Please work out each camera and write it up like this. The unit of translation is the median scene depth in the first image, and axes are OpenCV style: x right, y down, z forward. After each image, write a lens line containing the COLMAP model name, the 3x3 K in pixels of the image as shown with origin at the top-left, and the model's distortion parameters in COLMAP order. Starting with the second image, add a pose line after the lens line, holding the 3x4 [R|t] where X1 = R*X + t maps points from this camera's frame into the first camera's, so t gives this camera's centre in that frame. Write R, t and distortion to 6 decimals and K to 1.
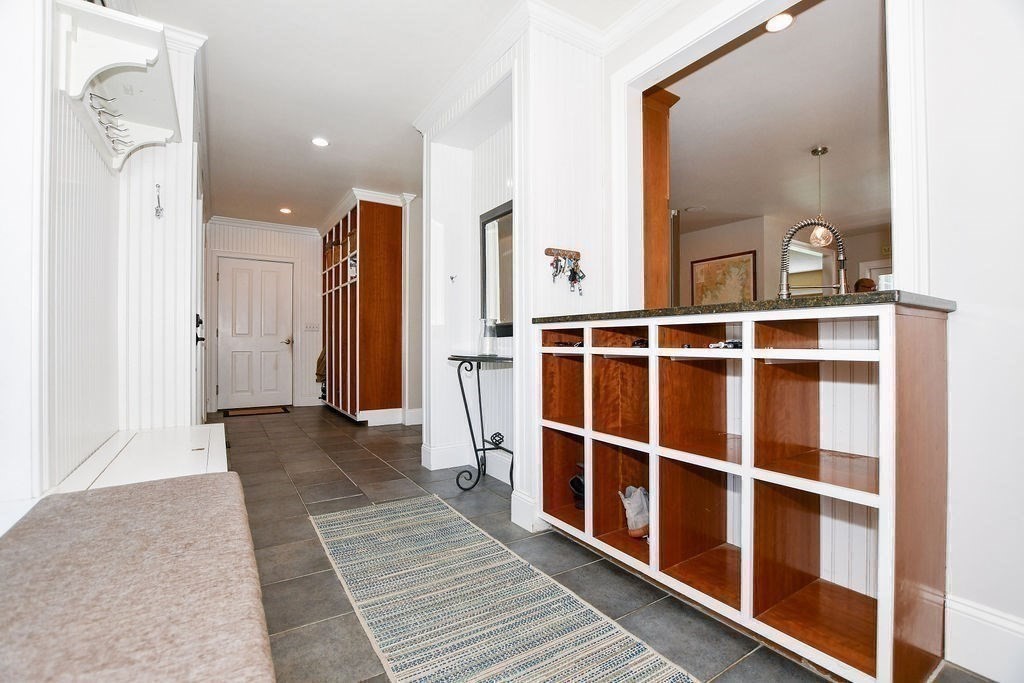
lens RADIAL K [[452.9, 0, 508.7], [0, 452.9, 343.1], [0, 0, 1]] dist [-0.053116, 0.012353]
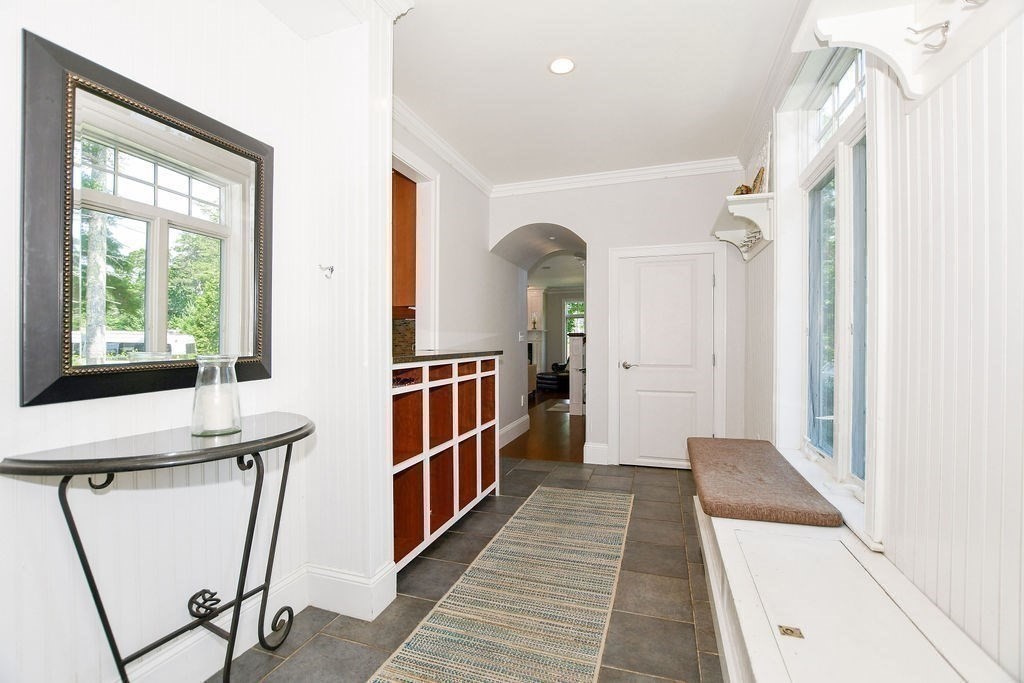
lens RADIAL K [[452.9, 0, 508.7], [0, 452.9, 343.1], [0, 0, 1]] dist [-0.053116, 0.012353]
pose [[-0.621846, -0.006941, 0.783109, -0.945790], [-0.003254, 0.999975, 0.006279, -0.108940], [-0.783133, 0.001356, -0.621853, 1.671052]]
